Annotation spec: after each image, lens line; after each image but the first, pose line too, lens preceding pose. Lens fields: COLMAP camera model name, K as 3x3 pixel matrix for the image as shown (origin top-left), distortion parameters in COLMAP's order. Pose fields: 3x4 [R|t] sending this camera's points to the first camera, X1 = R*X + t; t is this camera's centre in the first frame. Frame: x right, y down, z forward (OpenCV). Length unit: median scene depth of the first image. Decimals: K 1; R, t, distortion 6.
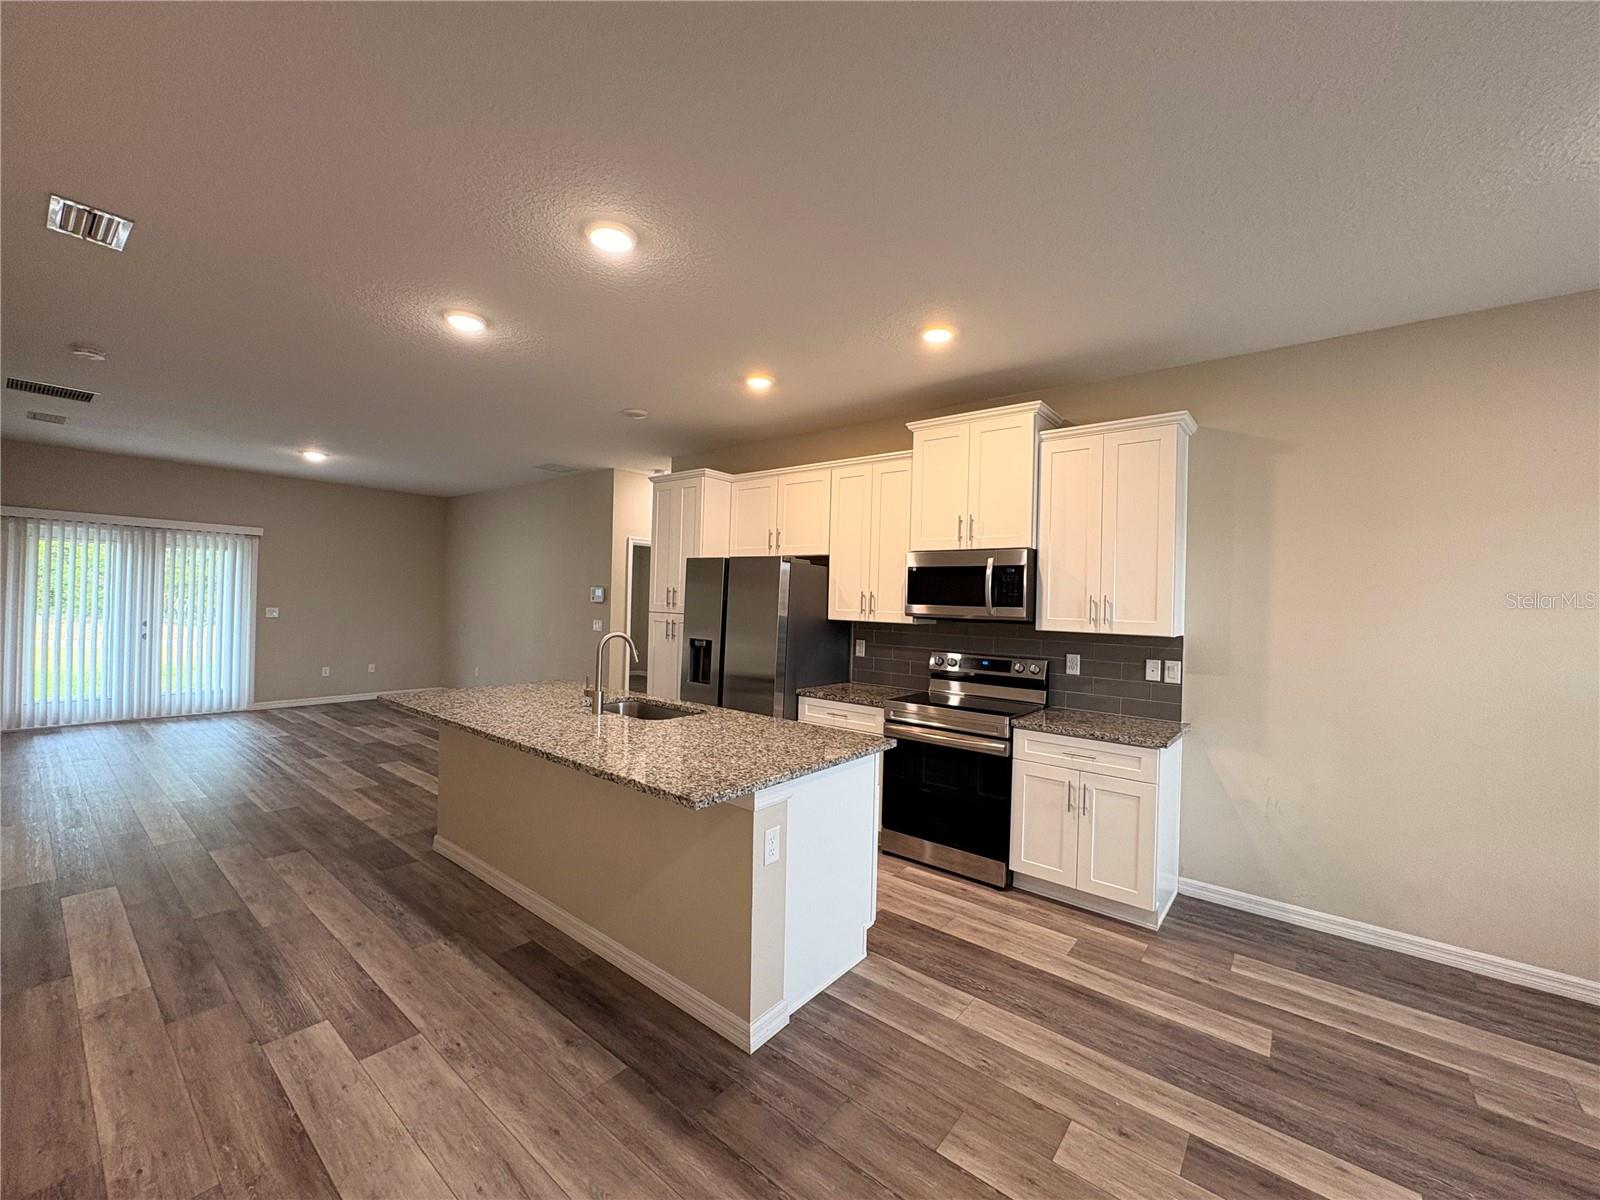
lens RADIAL K [[637.7, 0, 800.0], [0, 637.7, 600.0], [0, 0, 1]] dist [-0.001465, 0.000152]
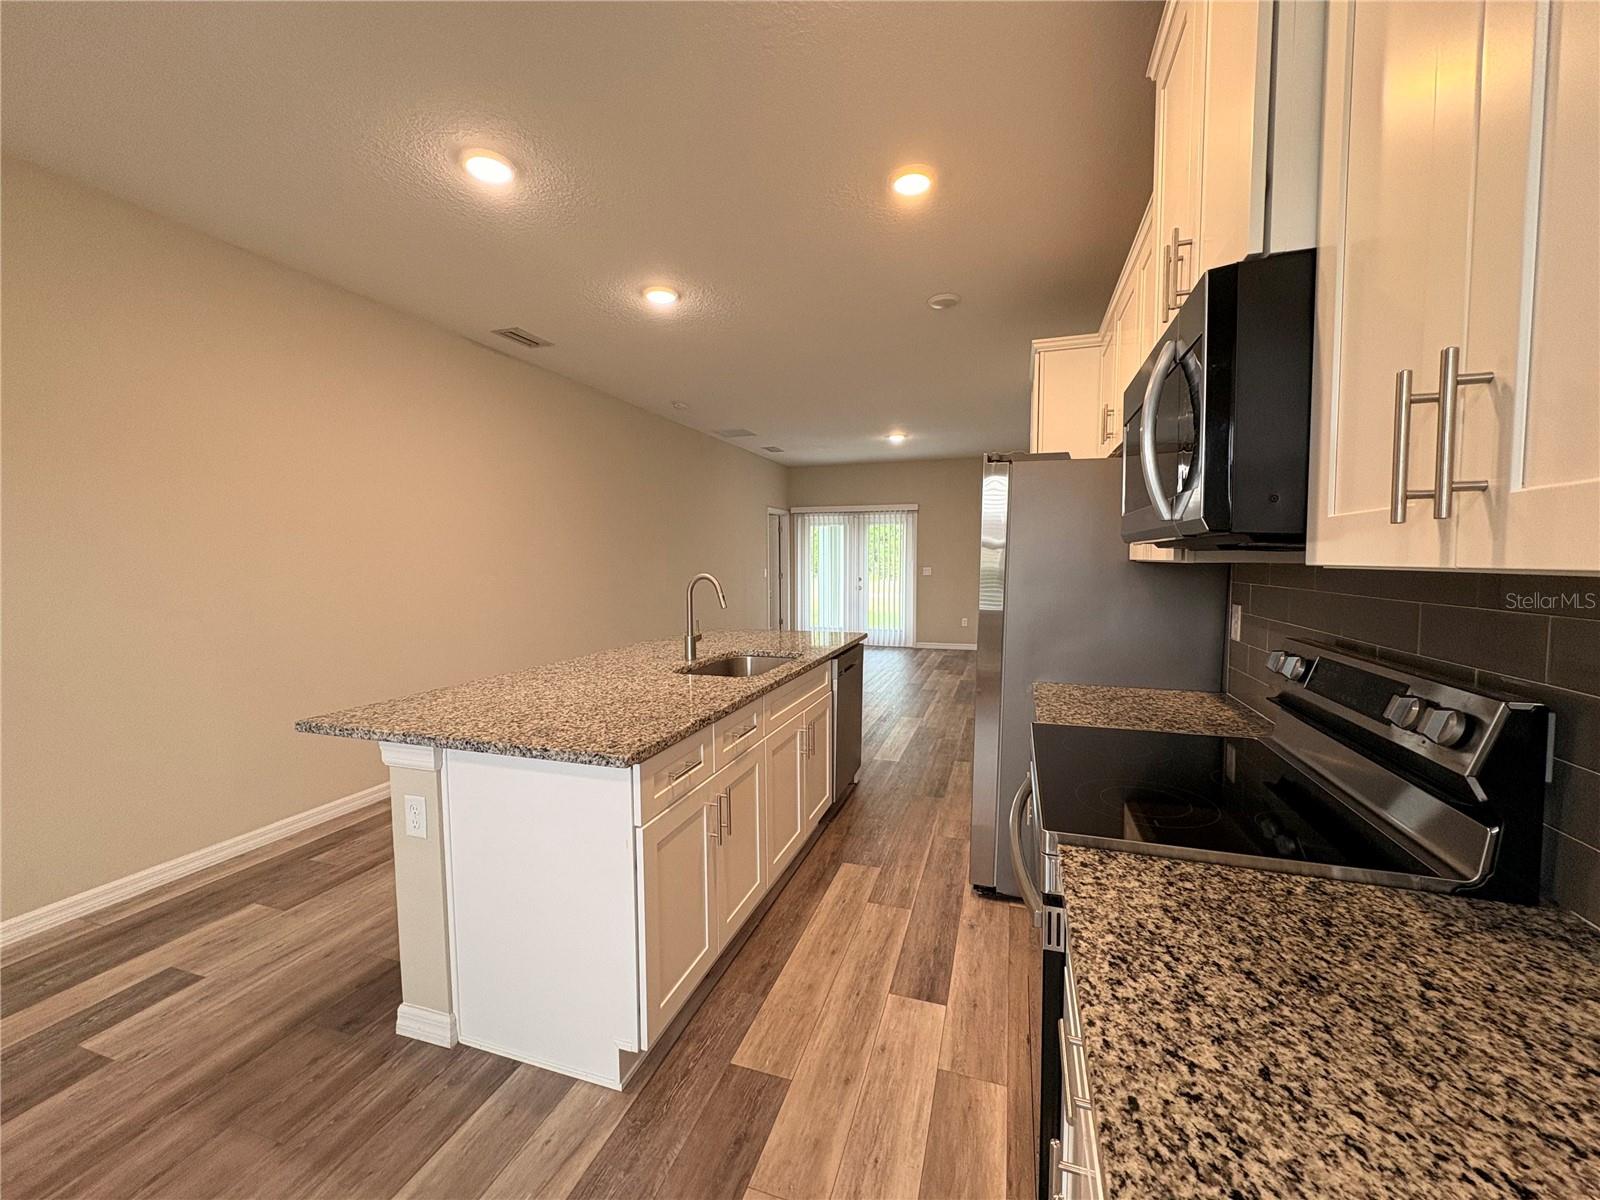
lens RADIAL K [[637.7, 0, 800.0], [0, 637.7, 600.0], [0, 0, 1]] dist [-0.001465, 0.000152]
pose [[0.348763, 0.032186, -0.936658, 0.486288], [0.015267, 0.999082, 0.040015, 0.042606], [0.937087, -0.028256, 0.347951, 0.644329]]
